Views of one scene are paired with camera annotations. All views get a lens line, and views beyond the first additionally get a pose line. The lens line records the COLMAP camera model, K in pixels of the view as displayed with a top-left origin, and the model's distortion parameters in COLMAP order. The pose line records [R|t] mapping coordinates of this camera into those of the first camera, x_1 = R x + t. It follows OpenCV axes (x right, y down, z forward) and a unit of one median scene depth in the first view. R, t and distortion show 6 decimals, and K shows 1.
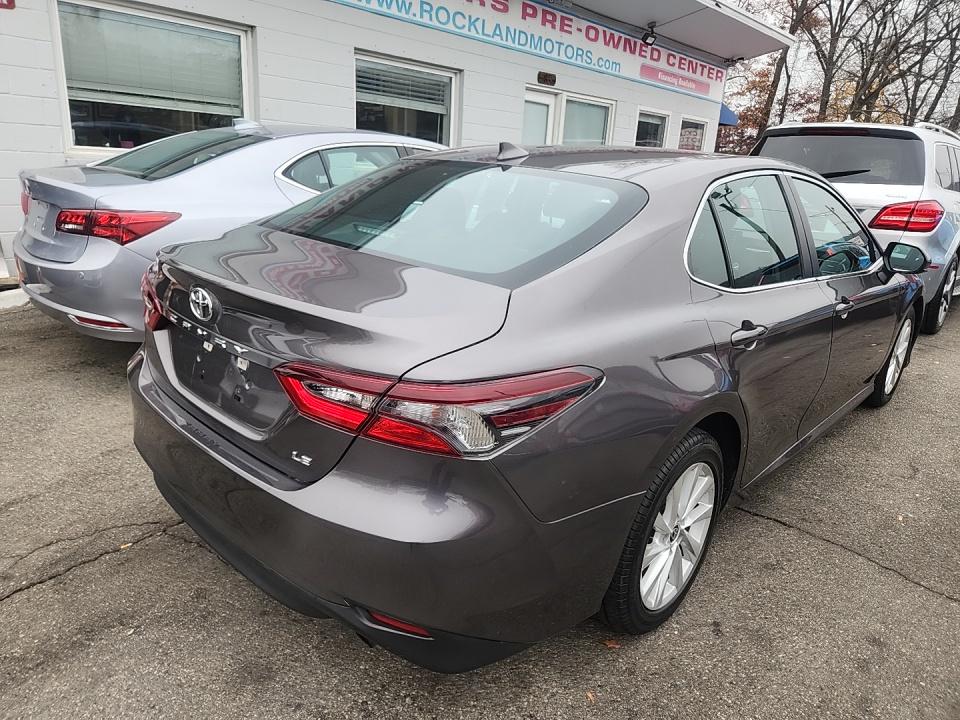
lens RADIAL K [[639.1, 0, 480.6], [0, 639.1, 356.3], [0, 0, 1]] dist [0.047085, -0.026646]
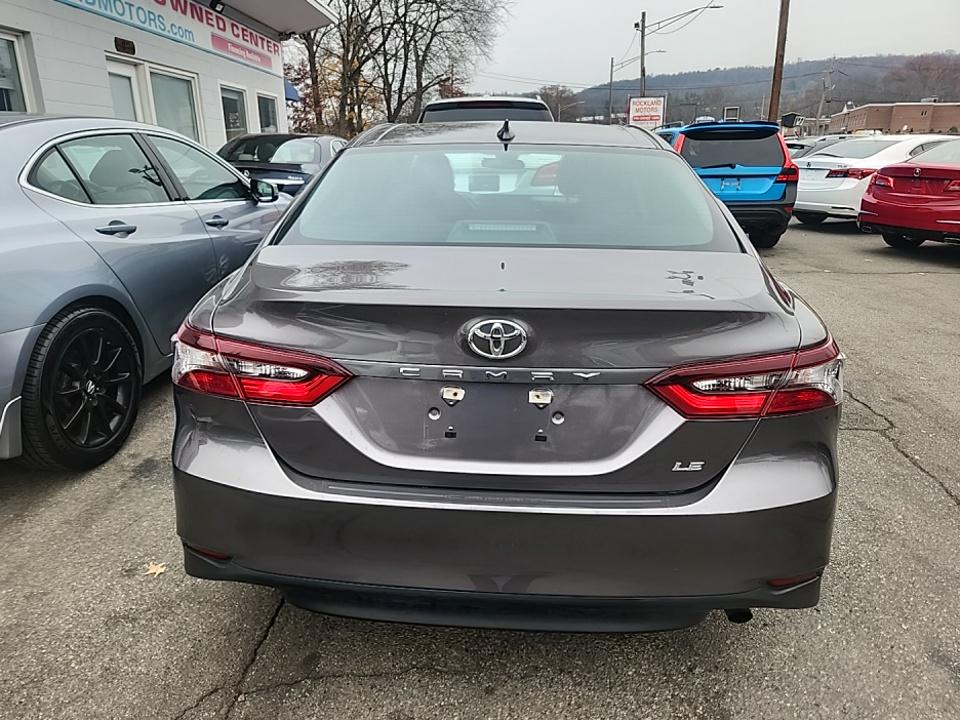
lens RADIAL K [[639.1, 0, 457.4], [0, 639.1, 371.1], [0, 0, 1]] dist [0.047085, -0.026646]
pose [[0.780913, -0.261084, 0.567459, -0.120456], [0.230459, 0.964792, 0.126746, -0.020069], [-0.580571, 0.031798, 0.813588, 0.049091]]
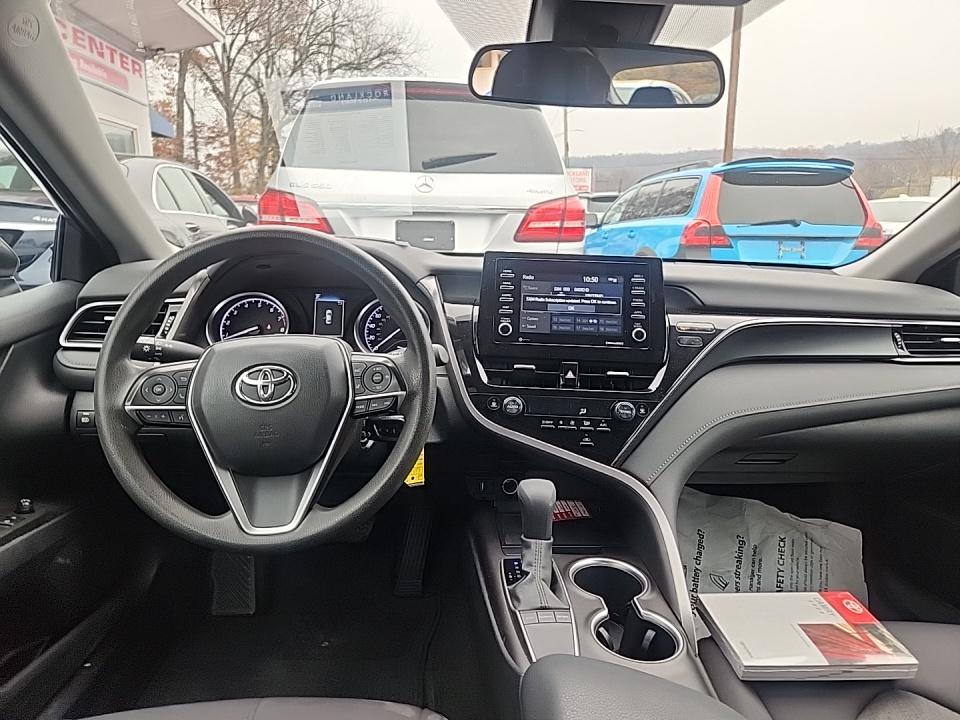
lens RADIAL K [[639.1, 0, 489.9], [0, 639.1, 356.3], [0, 0, 1]] dist [0.047085, -0.026646]
pose [[0.674892, -0.198165, 0.710810, 0.046316], [0.234297, 0.970968, 0.048237, -0.053298], [-0.699732, 0.133986, 0.701728, 0.252042]]
